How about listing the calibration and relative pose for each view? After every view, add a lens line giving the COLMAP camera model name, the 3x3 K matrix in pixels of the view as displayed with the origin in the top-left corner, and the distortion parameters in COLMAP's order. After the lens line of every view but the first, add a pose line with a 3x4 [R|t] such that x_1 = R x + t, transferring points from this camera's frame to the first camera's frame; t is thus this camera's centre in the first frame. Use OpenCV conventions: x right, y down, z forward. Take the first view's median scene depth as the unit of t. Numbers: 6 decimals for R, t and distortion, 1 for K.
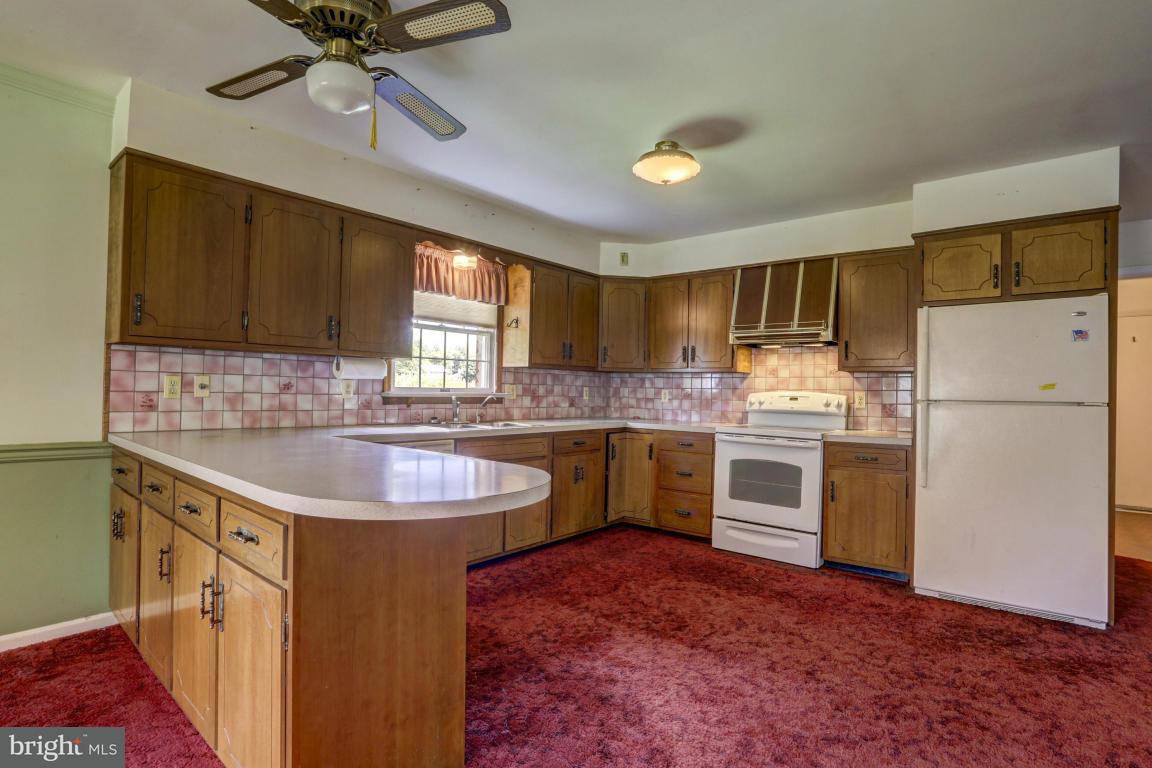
lens RADIAL K [[563.0, 0, 579.7], [0, 563.0, 385.0], [0, 0, 1]] dist [-0.047811, 0.014324]
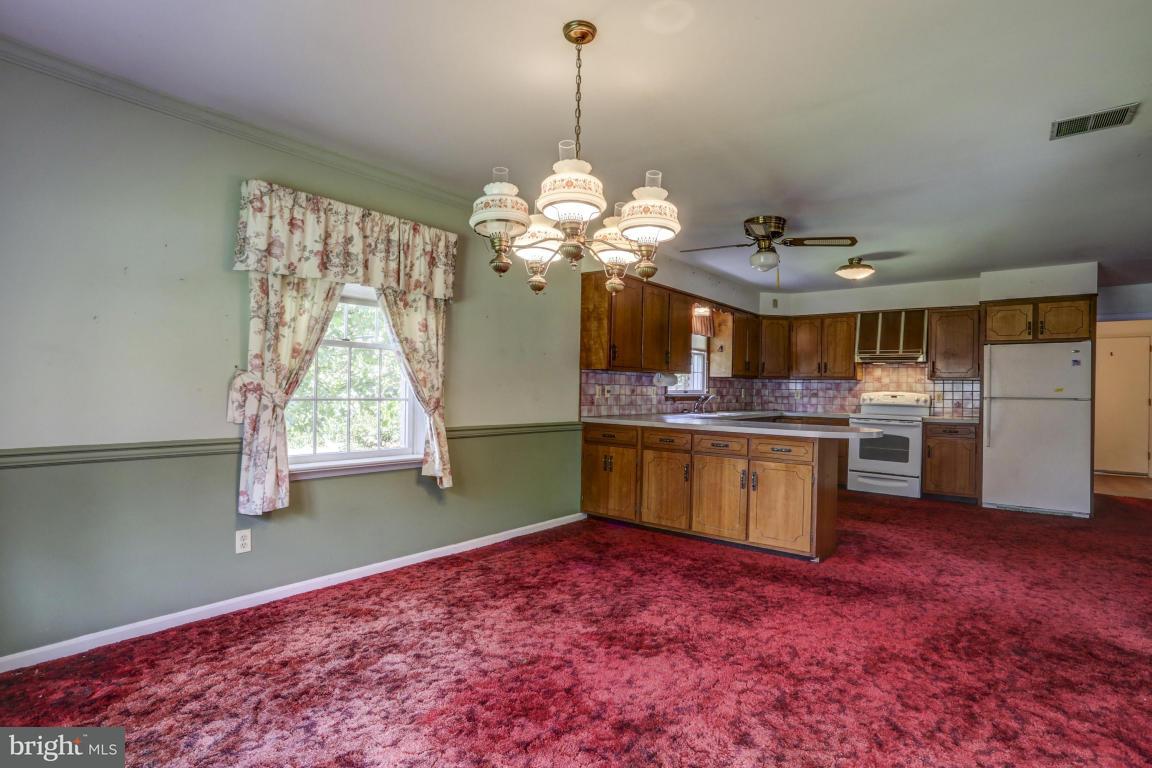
lens RADIAL K [[563.0, 0, 576.6], [0, 563.0, 388.2], [0, 0, 1]] dist [-0.047811, 0.014324]
pose [[0.999871, -0.002962, 0.015785, -0.635091], [0.002780, 0.999929, 0.011546, -0.023332], [-0.015818, -0.011501, 0.999809, -0.650786]]
